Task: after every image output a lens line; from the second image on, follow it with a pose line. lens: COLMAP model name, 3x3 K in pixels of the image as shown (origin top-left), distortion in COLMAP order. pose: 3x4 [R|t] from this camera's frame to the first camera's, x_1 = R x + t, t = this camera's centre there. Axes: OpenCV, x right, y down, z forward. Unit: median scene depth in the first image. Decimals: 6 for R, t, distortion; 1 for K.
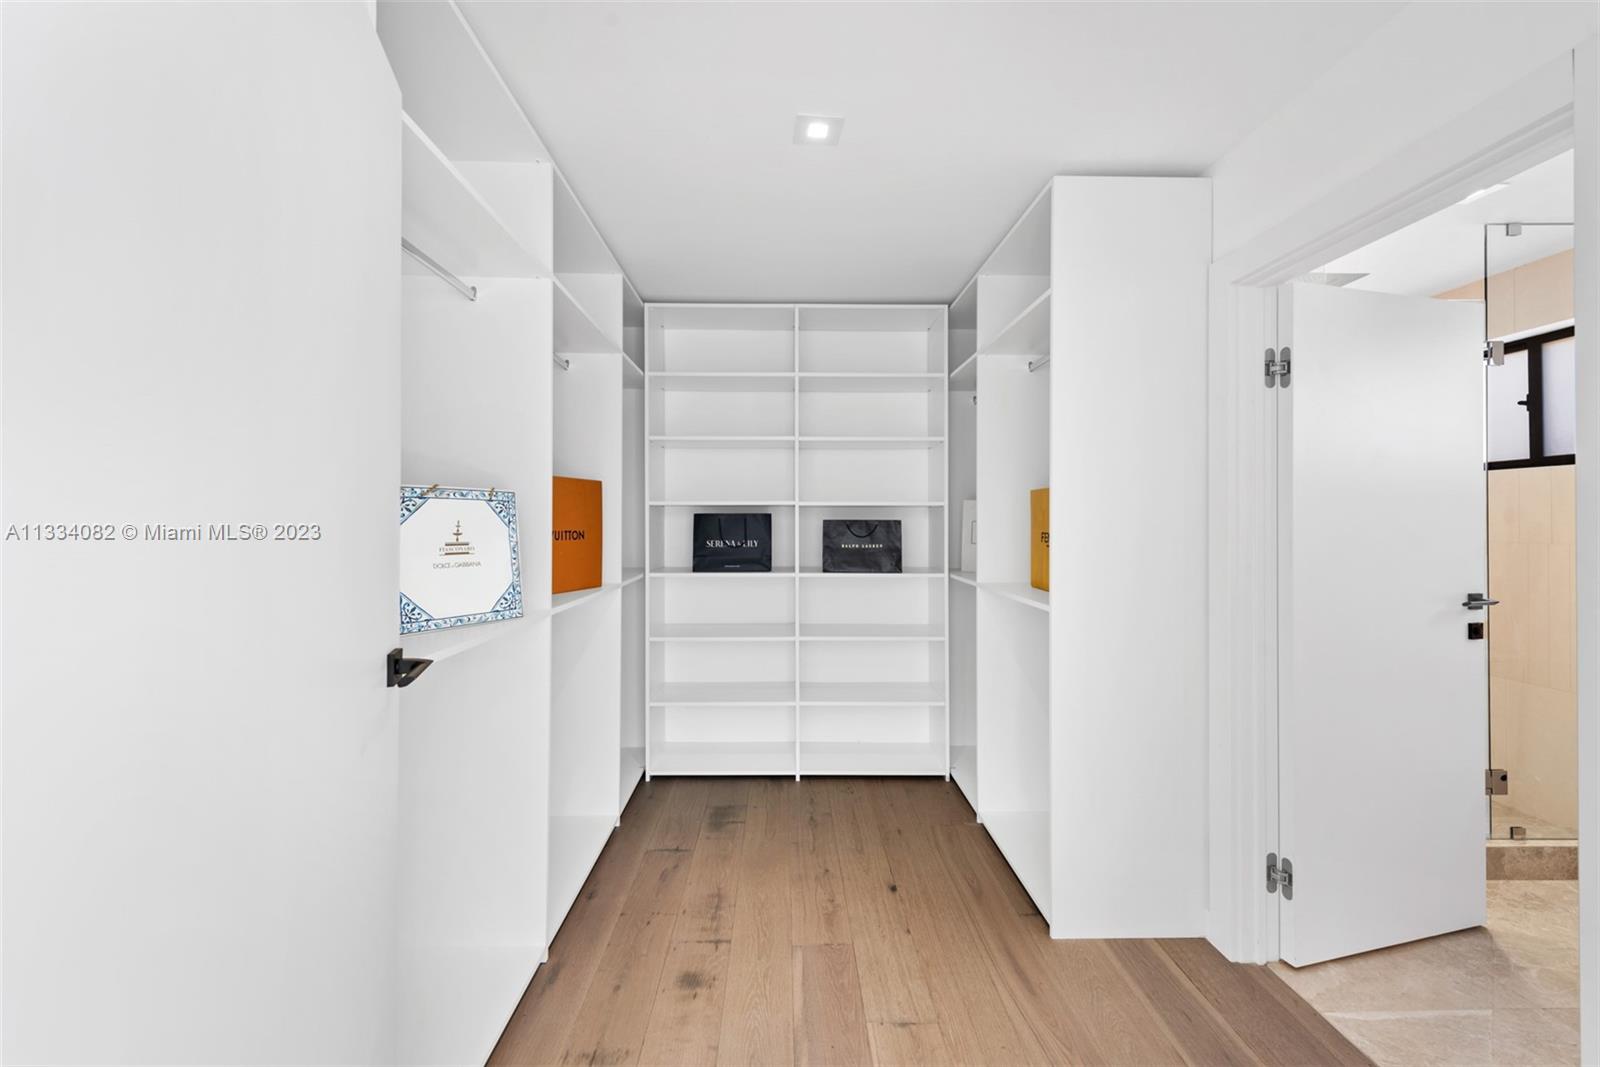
lens RADIAL K [[650.1, 0, 801.9], [0, 650.1, 523.0], [0, 0, 1]] dist [0.015553, -0.001242]
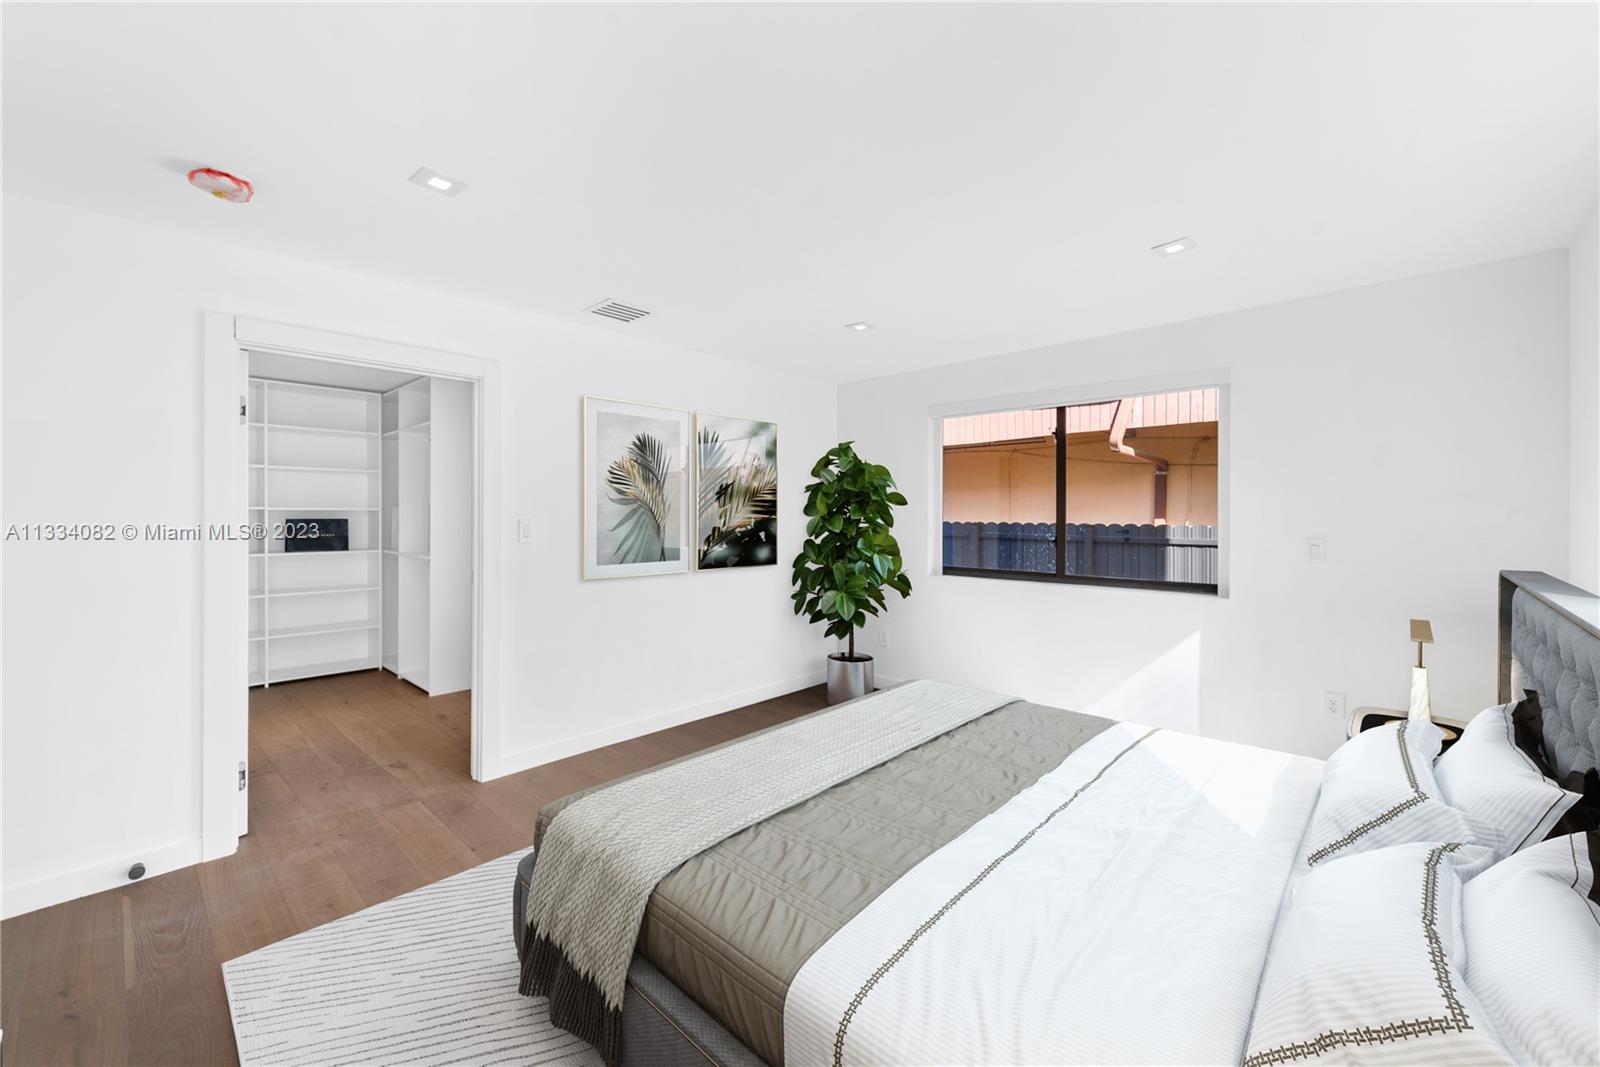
lens RADIAL K [[650.1, 0, 802.5], [0, 650.1, 520.7], [0, 0, 1]] dist [0.015553, -0.001242]
pose [[0.707886, -0.001574, 0.706325, -0.207152], [-0.003375, 0.999979, 0.005610, -0.013675], [-0.706319, -0.006356, 0.707866, -1.002657]]
